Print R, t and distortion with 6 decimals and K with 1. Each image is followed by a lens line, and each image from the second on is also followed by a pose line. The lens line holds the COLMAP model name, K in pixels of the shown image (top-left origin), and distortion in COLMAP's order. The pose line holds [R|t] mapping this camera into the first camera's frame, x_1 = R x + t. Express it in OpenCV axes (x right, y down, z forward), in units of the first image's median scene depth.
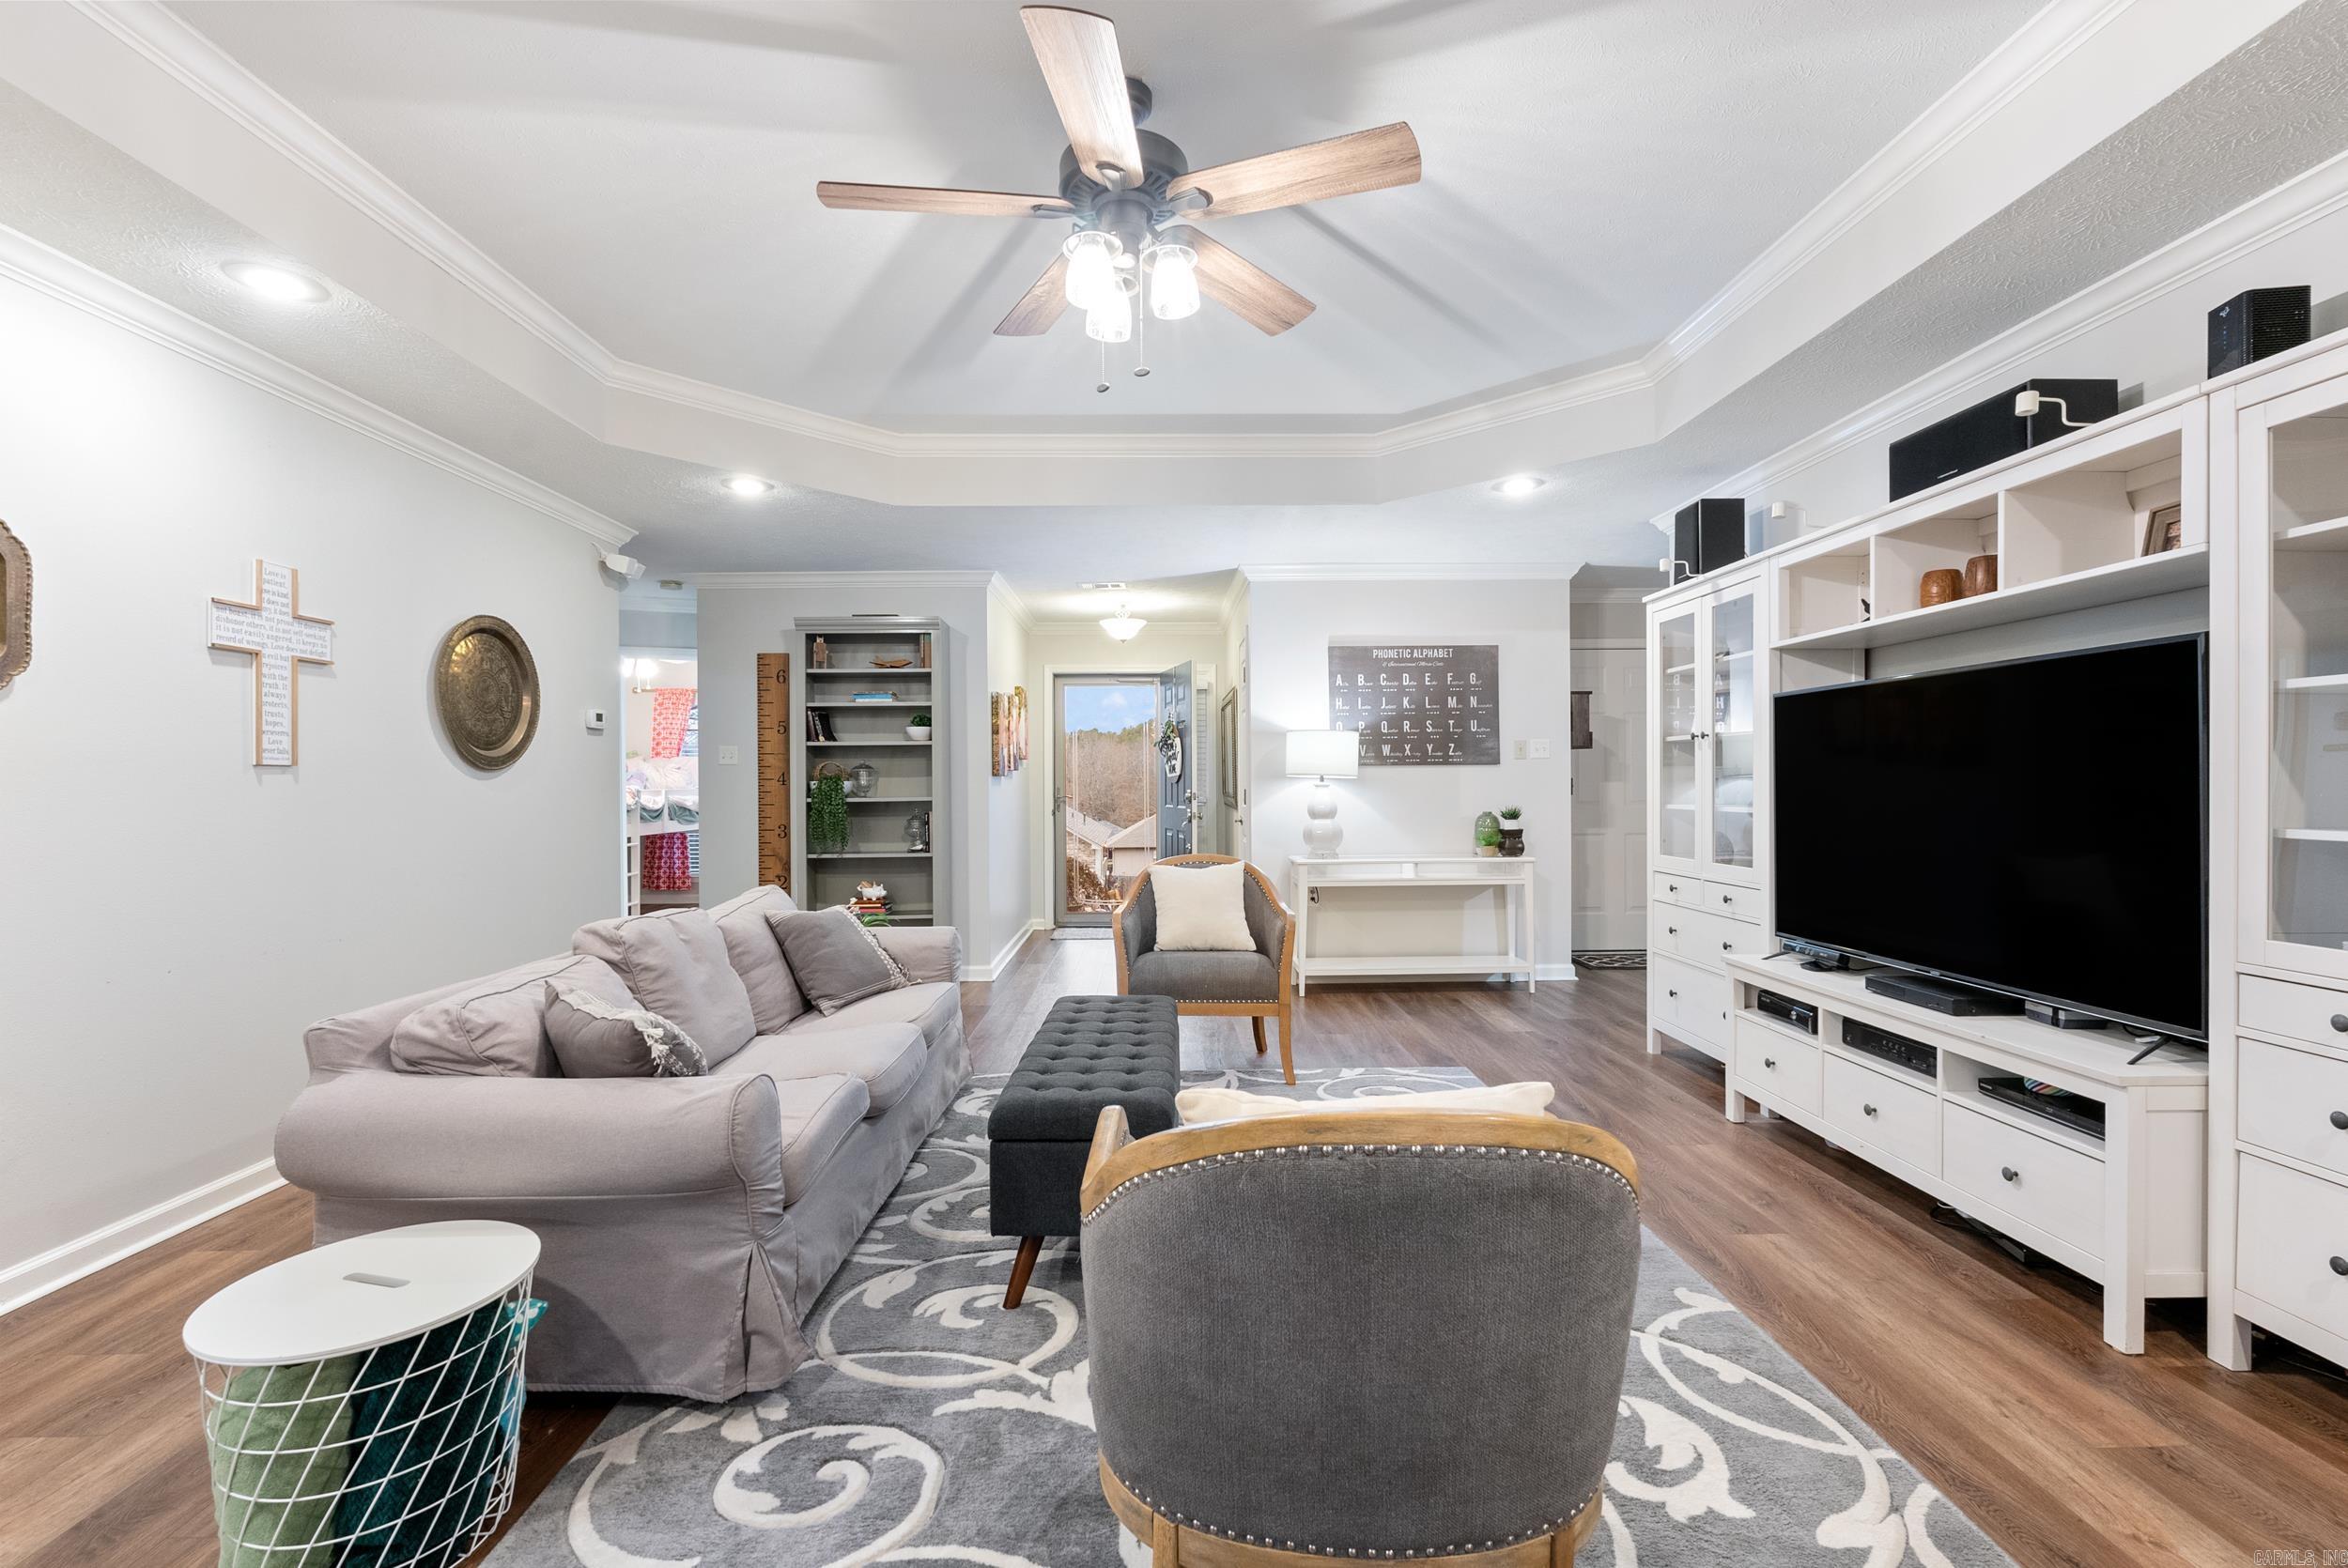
lens RADIAL K [[1038.8, 0, 1174.3], [0, 1038.8, 789.5], [0, 0, 1]] dist [-0.008654, 0.001760]
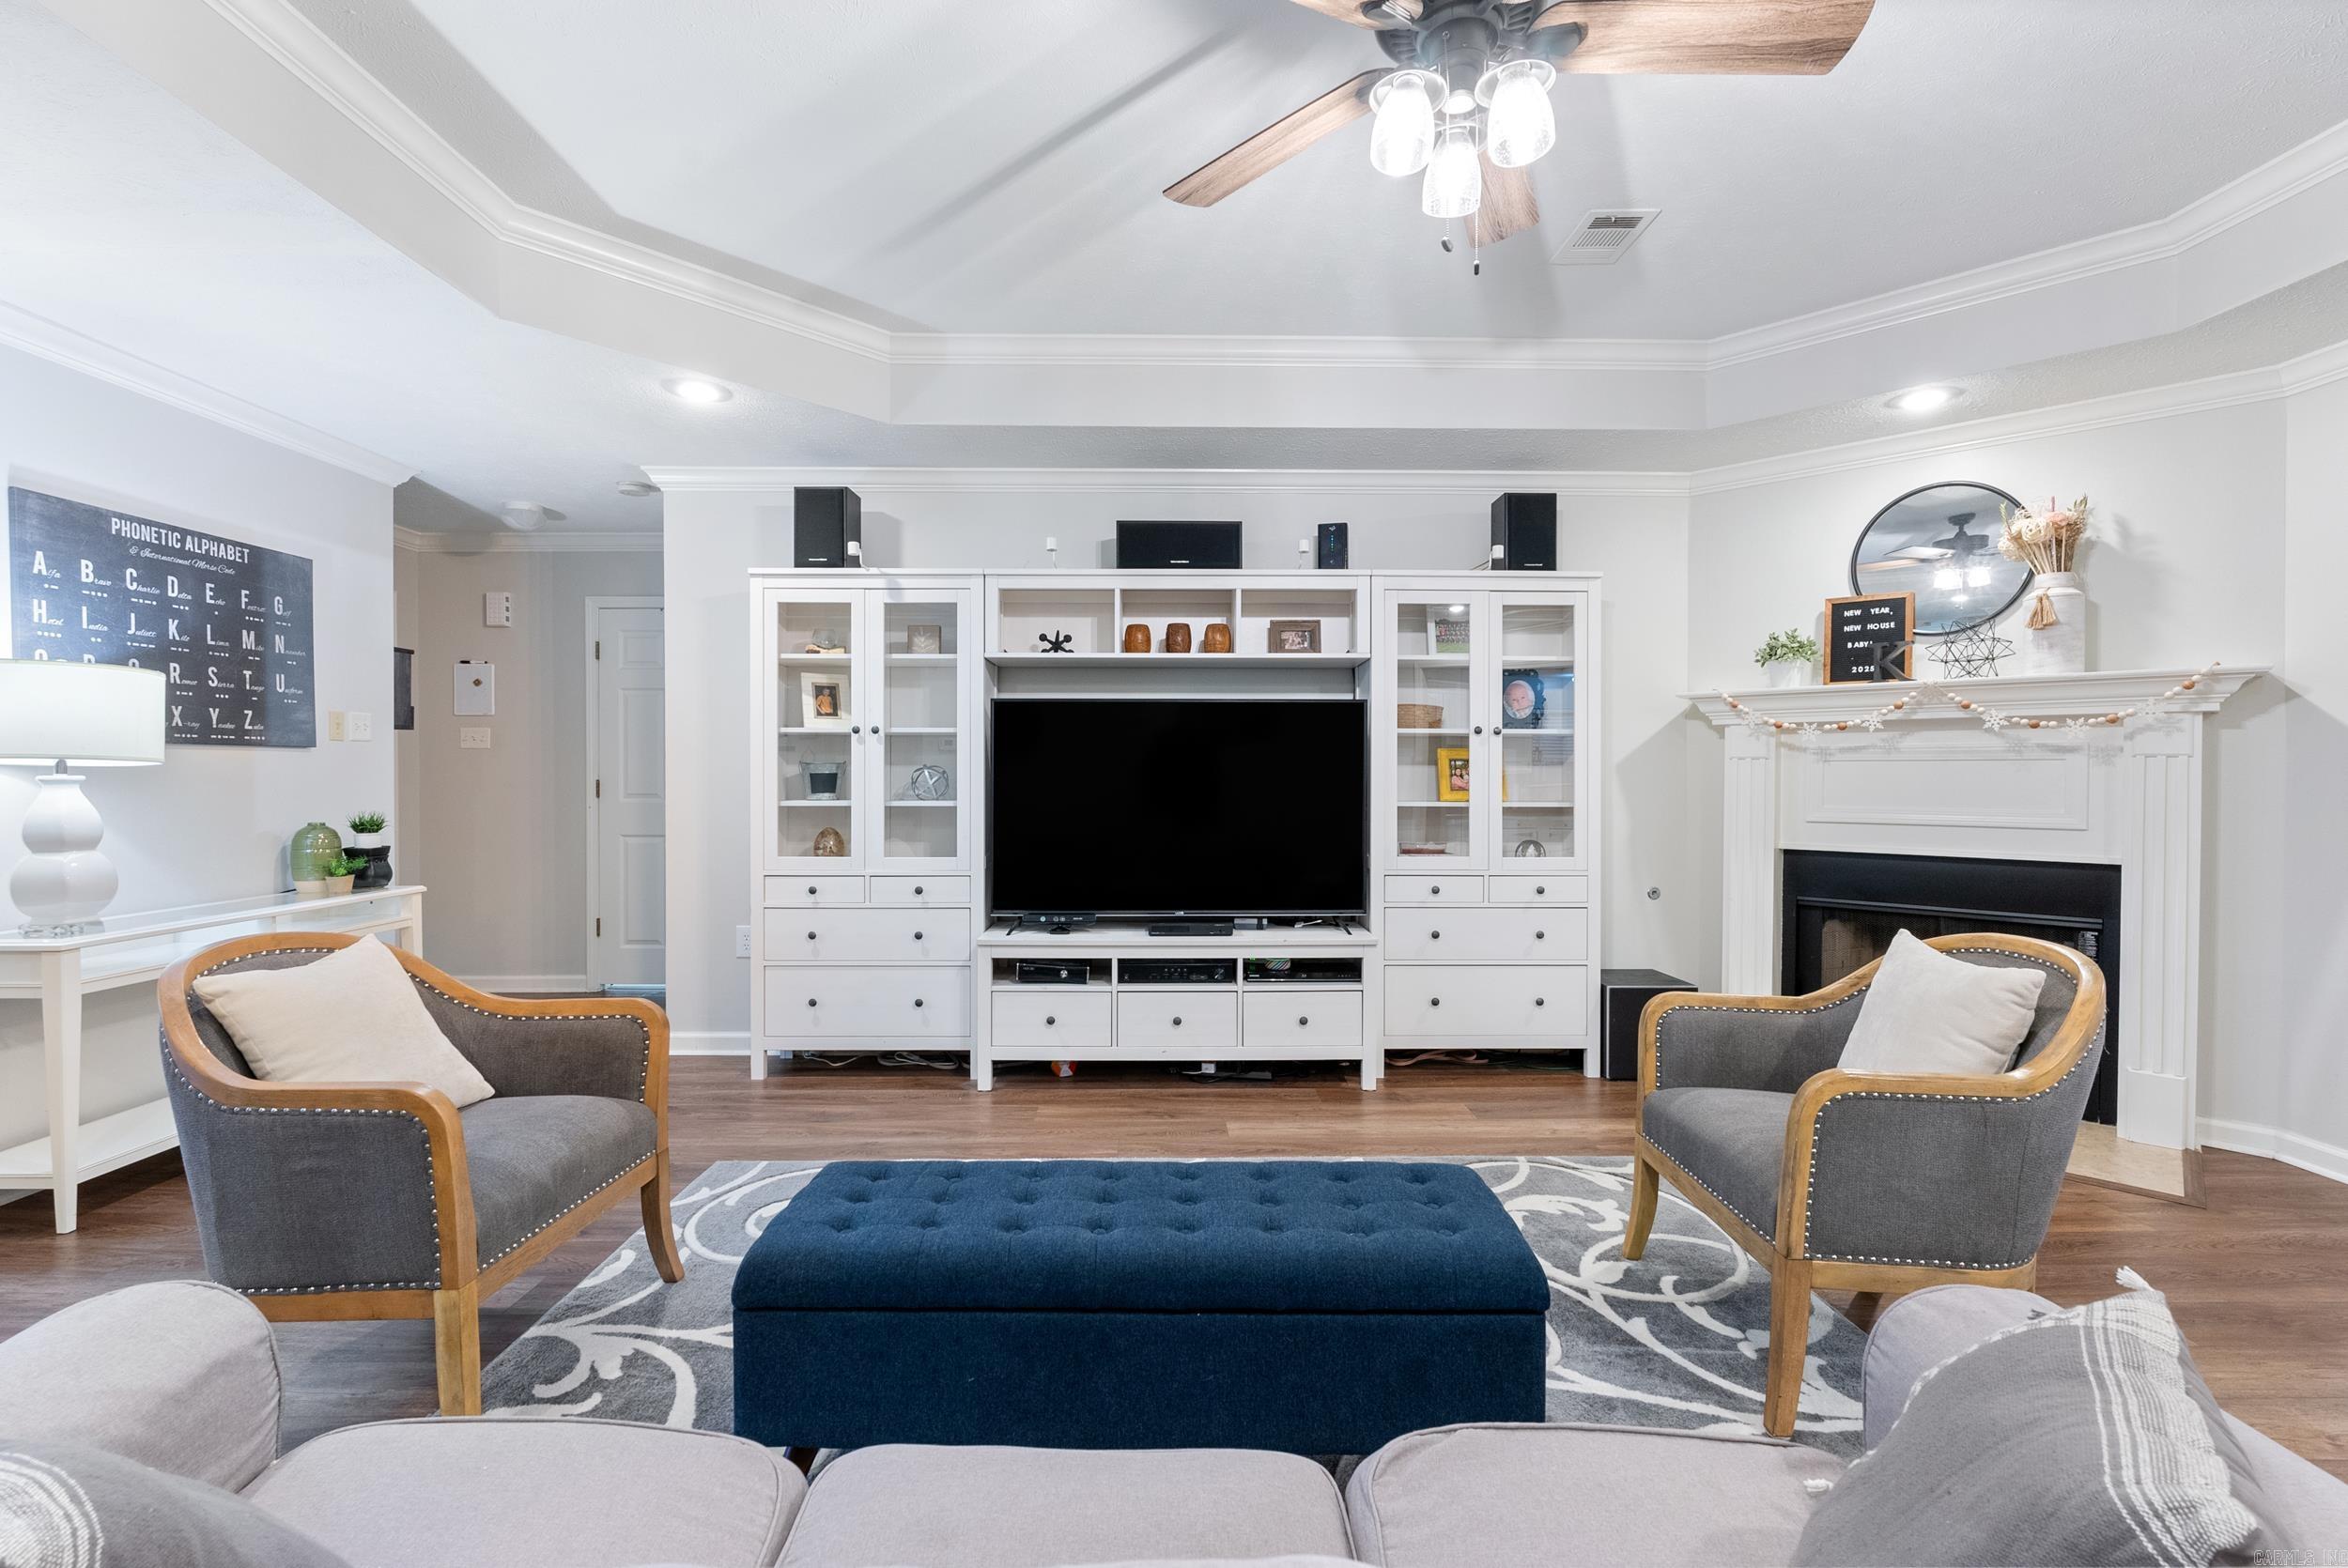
lens RADIAL K [[1038.8, 0, 1180.9], [0, 1038.8, 785.2], [0, 0, 1]] dist [-0.008654, 0.001760]
pose [[-0.001167, -0.005300, 0.999985, -0.543299], [0.003982, 0.999978, 0.005304, -0.003961], [-0.999991, 0.003988, -0.001146, 0.794184]]
